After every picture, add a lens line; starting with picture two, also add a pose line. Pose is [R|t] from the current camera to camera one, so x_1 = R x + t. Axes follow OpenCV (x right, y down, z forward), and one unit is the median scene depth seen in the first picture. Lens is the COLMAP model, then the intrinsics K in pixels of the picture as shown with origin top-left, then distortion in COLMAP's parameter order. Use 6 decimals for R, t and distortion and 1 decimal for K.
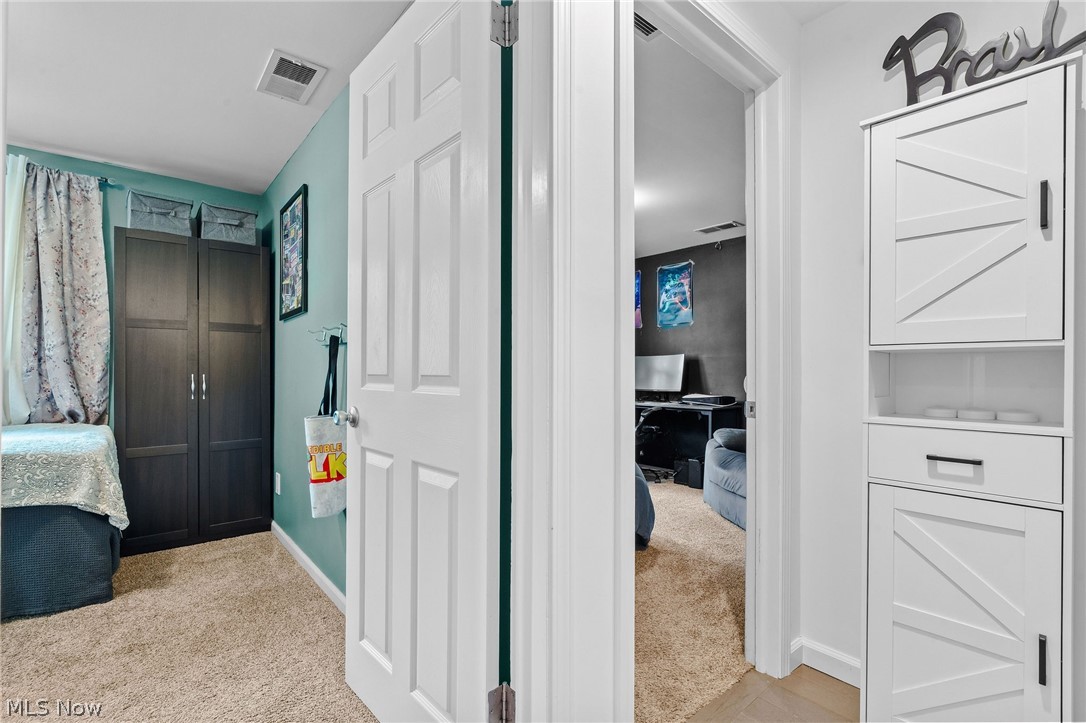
lens RADIAL K [[490.0, 0, 521.2], [0, 490.0, 370.1], [0, 0, 1]] dist [-0.011518, 0.004197]
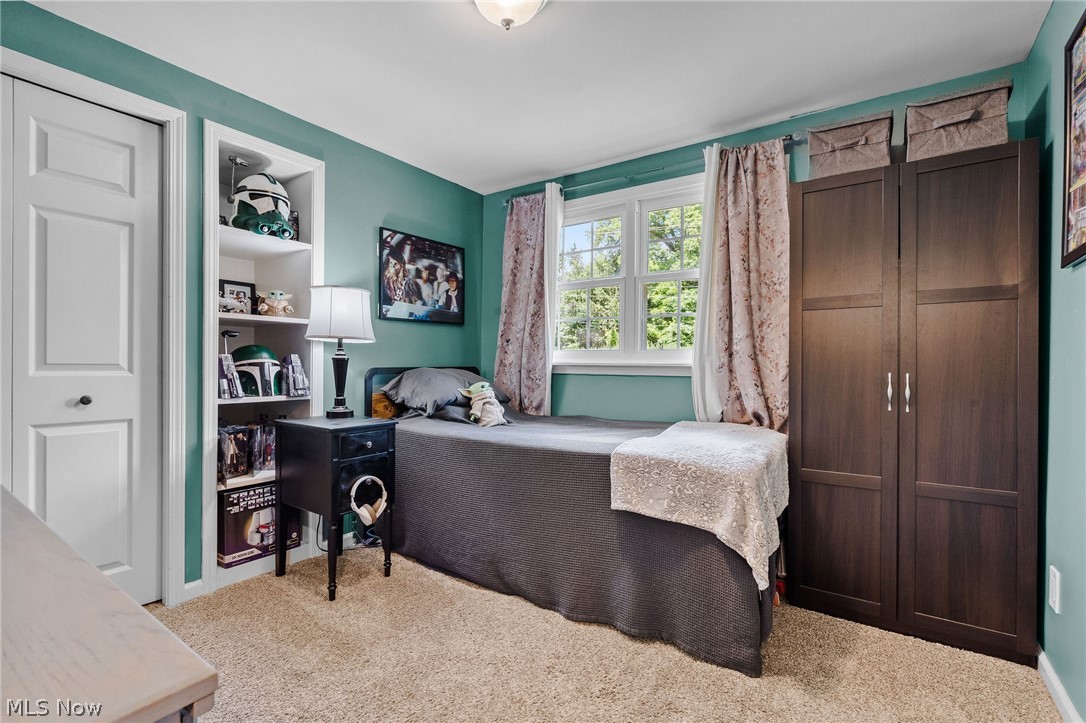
lens RADIAL K [[490.0, 0, 547.4], [0, 490.0, 368.6], [0, 0, 1]] dist [-0.011518, 0.004197]
pose [[0.283322, 0.005034, -0.959012, -0.176941], [-0.005009, 0.999980, 0.003769, 0.002478], [0.959012, 0.003736, 0.283342, 0.378083]]
